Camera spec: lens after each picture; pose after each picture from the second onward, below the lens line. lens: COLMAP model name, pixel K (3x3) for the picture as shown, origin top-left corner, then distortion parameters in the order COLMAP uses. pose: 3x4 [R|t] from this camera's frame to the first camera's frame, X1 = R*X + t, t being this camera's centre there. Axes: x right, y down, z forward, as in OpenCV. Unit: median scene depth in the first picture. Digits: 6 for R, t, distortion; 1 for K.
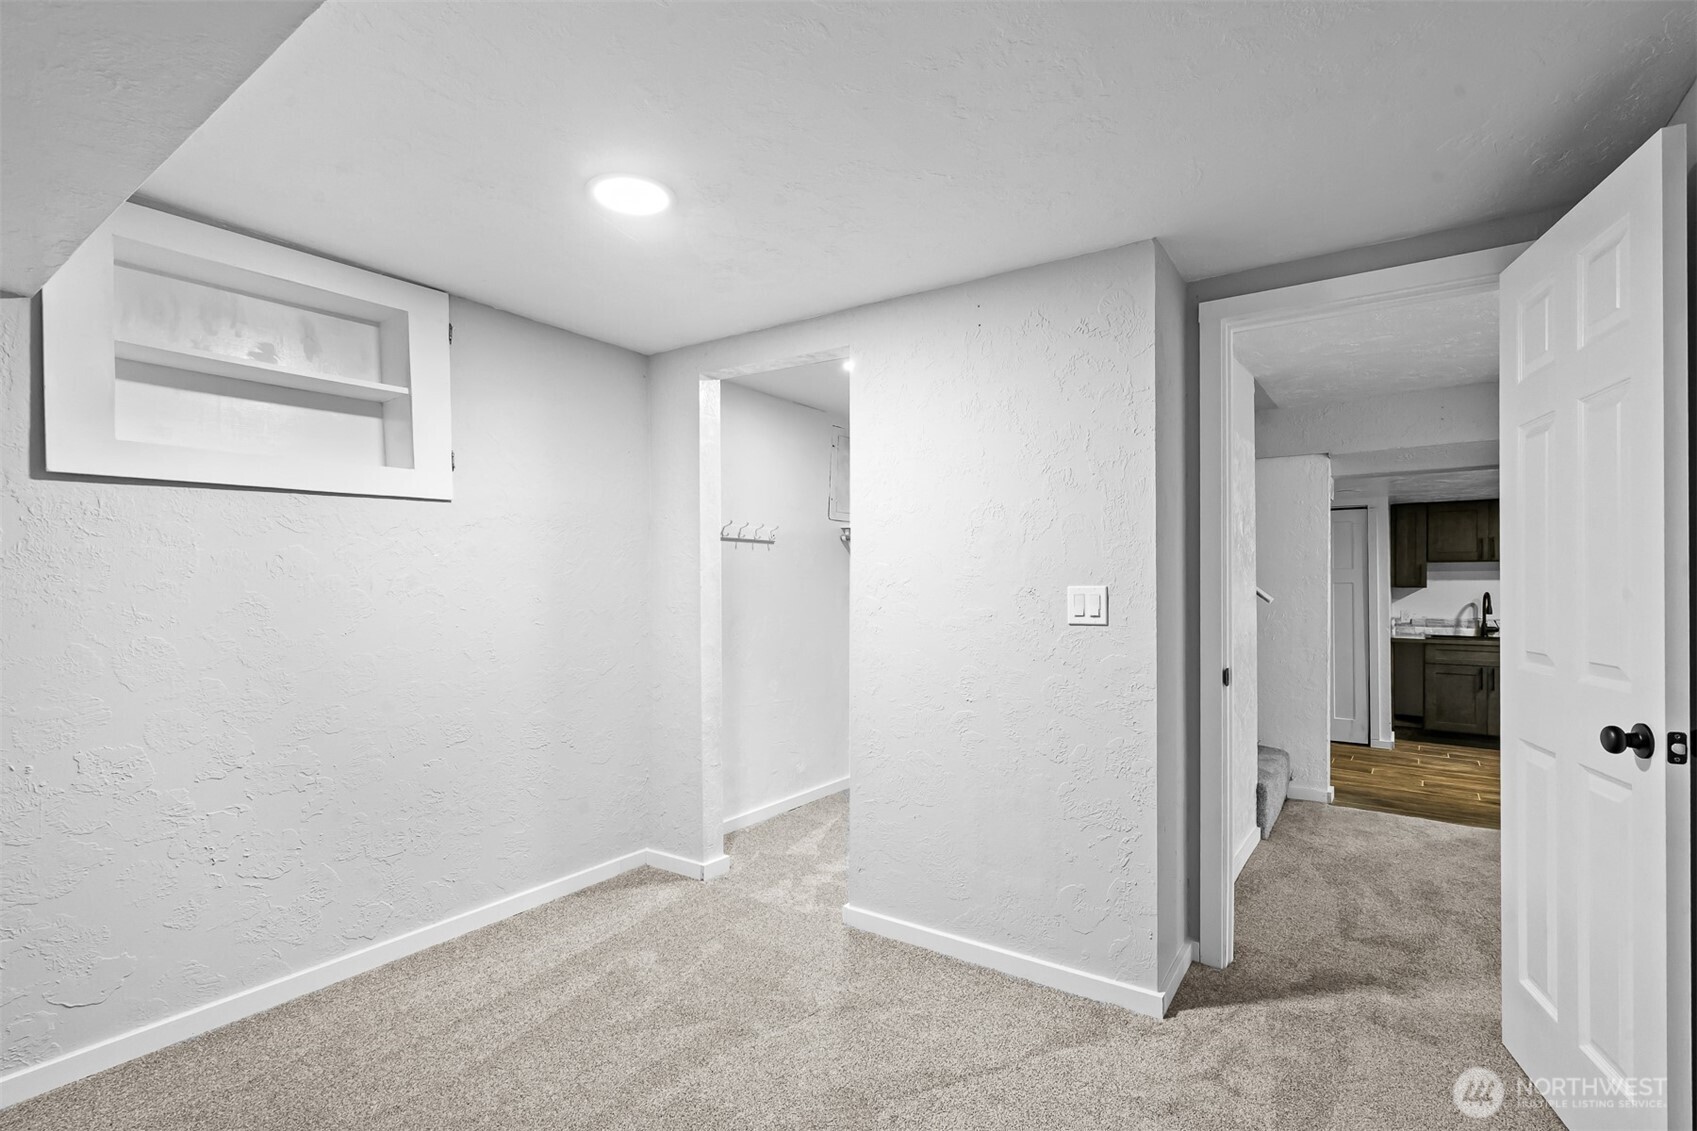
lens RADIAL K [[807.6, 0, 833.0], [0, 807.6, 582.4], [0, 0, 1]] dist [-0.001152, 0.000086]
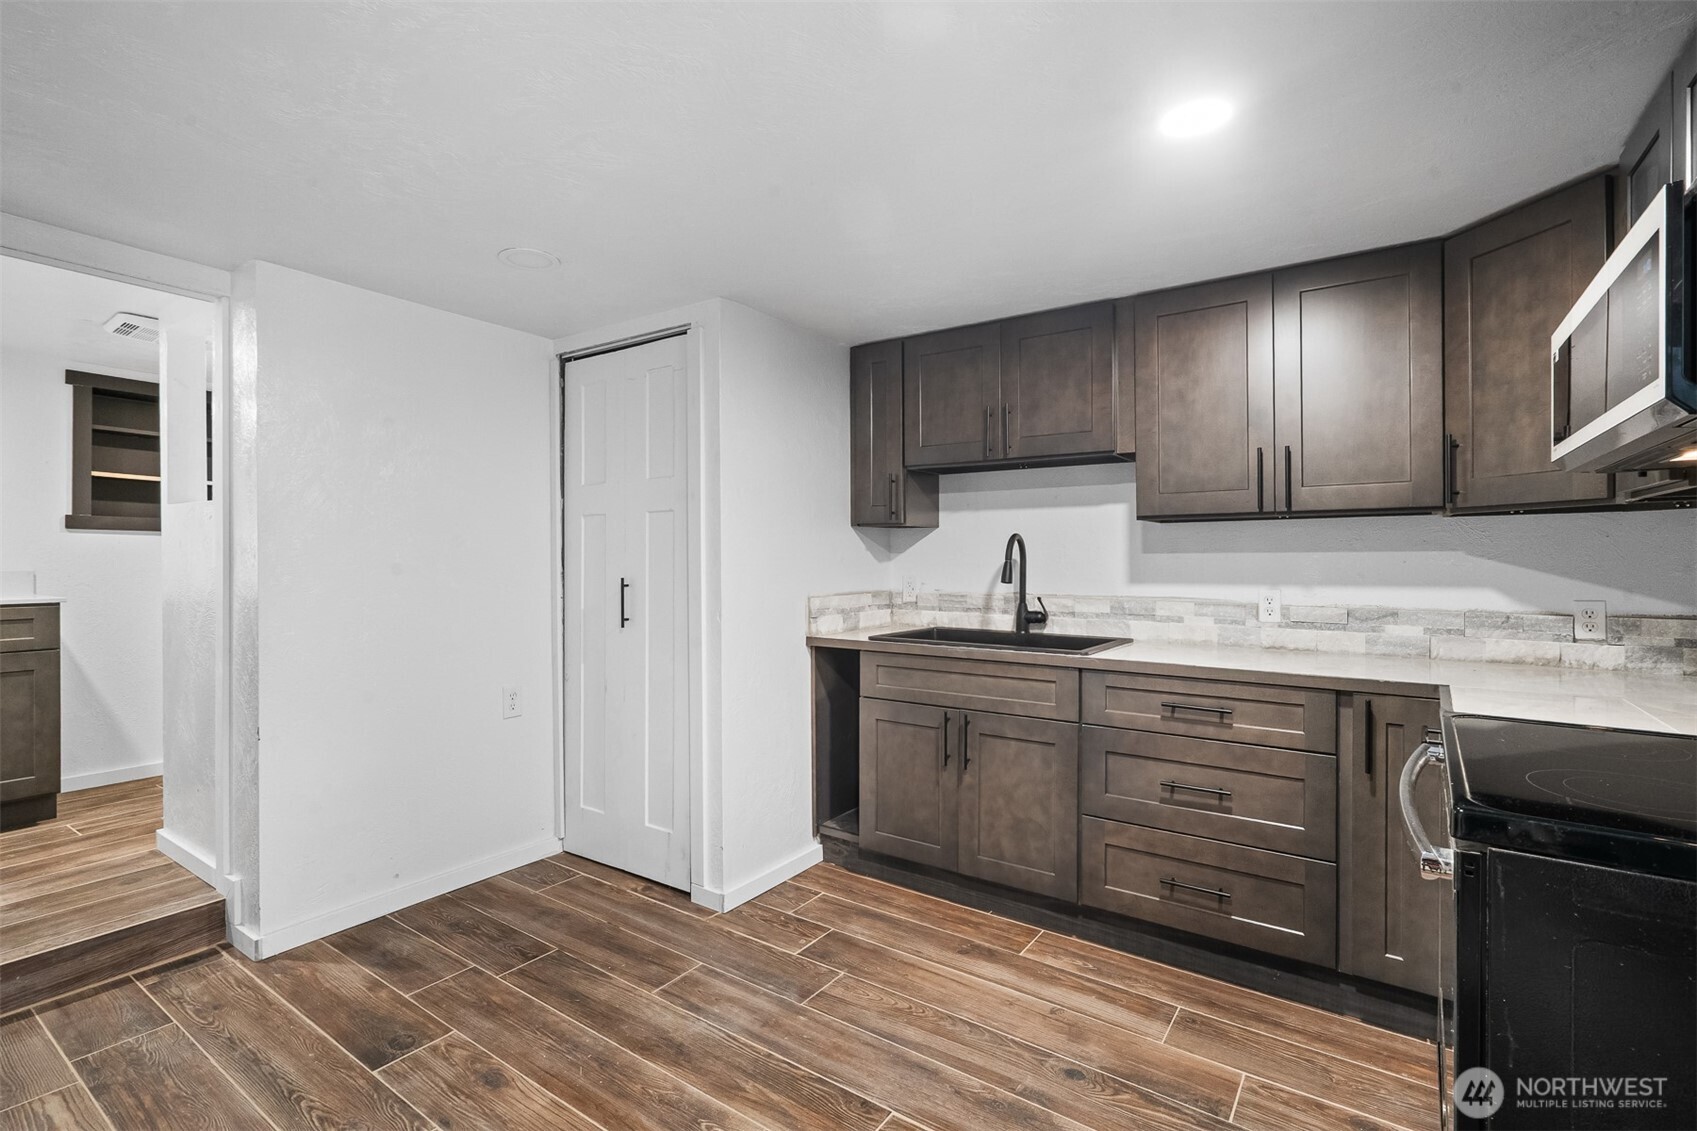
lens RADIAL K [[779.9, 0, 841.3], [0, 779.9, 558.6], [0, 0, 1]] dist [-0.000997, 0.000571]
pose [[0.999637, 0.001562, 0.026908, 0.683674], [-0.001519, 0.999998, -0.001633, 0.025999], [-0.026910, 0.001591, 0.999637, 0.556246]]
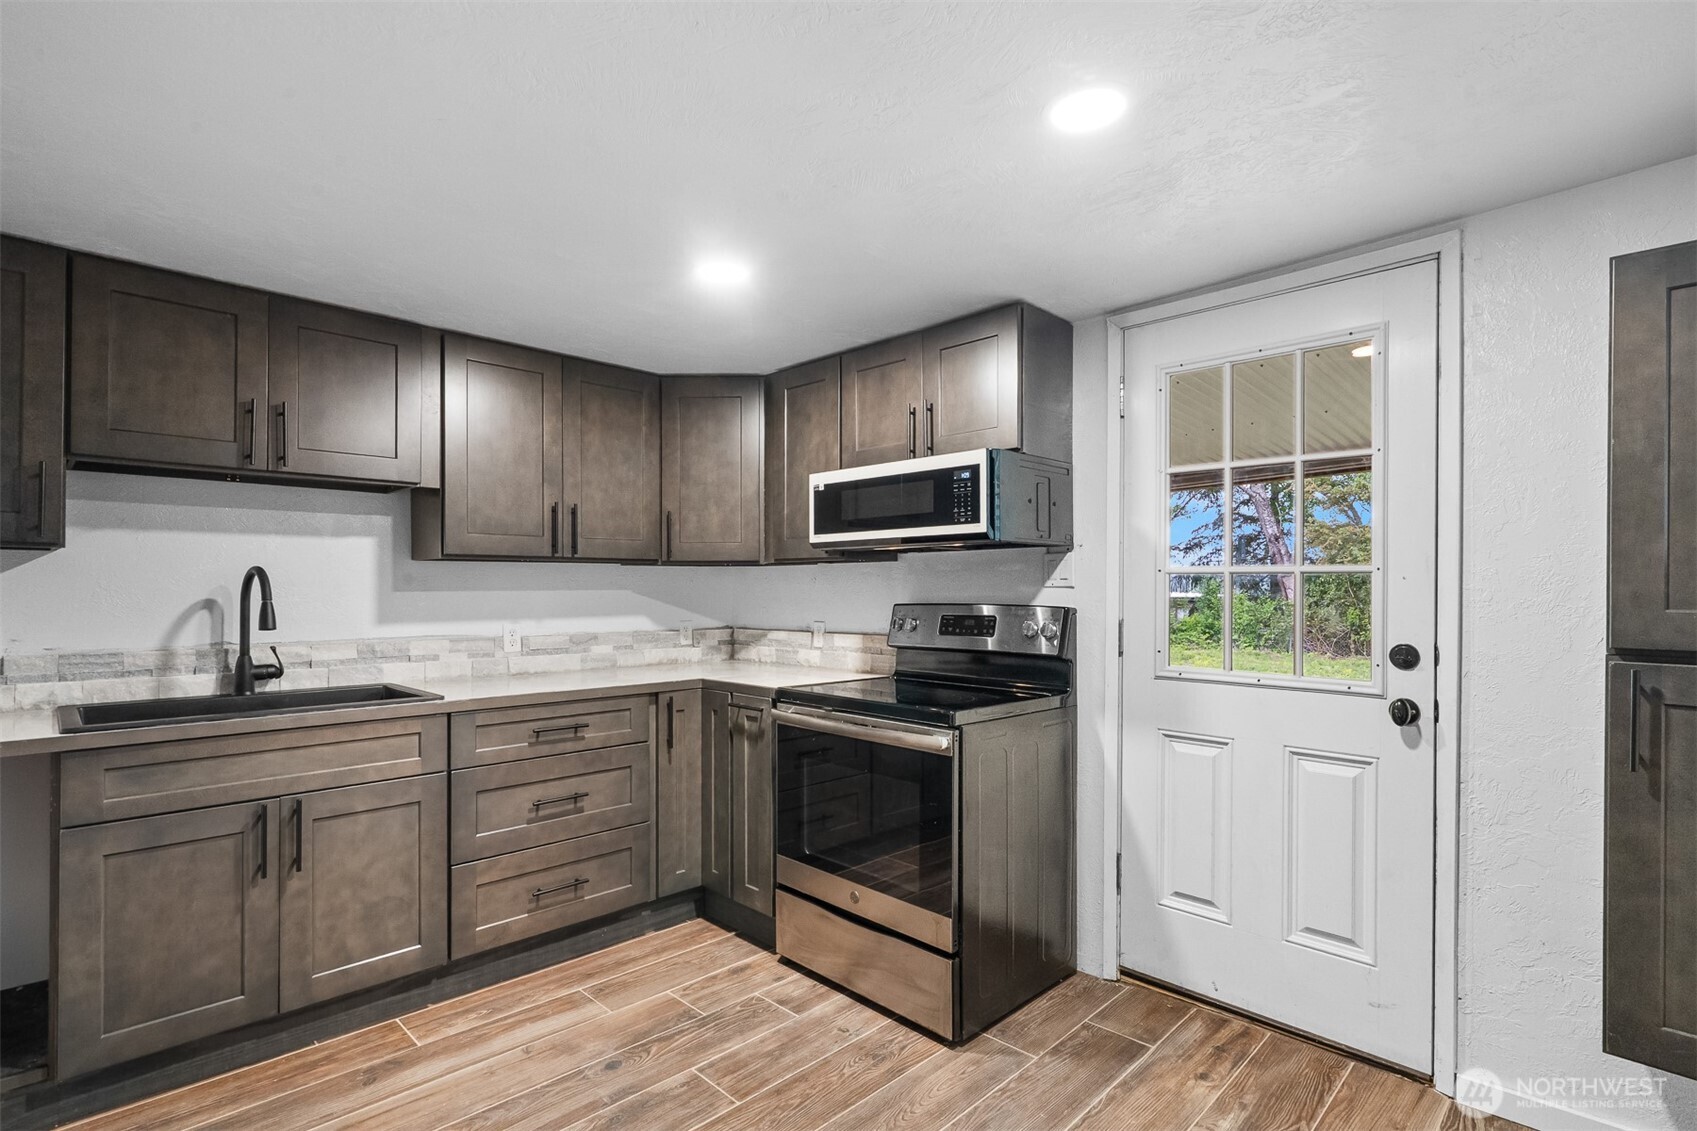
lens RADIAL K [[807.6, 0, 833.0], [0, 807.6, 582.4], [0, 0, 1]] dist [-0.001152, 0.000086]
pose [[0.160854, 0.011238, 0.986914, 0.493943], [0.005827, 0.999907, -0.012335, 0.024041], [-0.986961, 0.007735, 0.160773, 0.680584]]
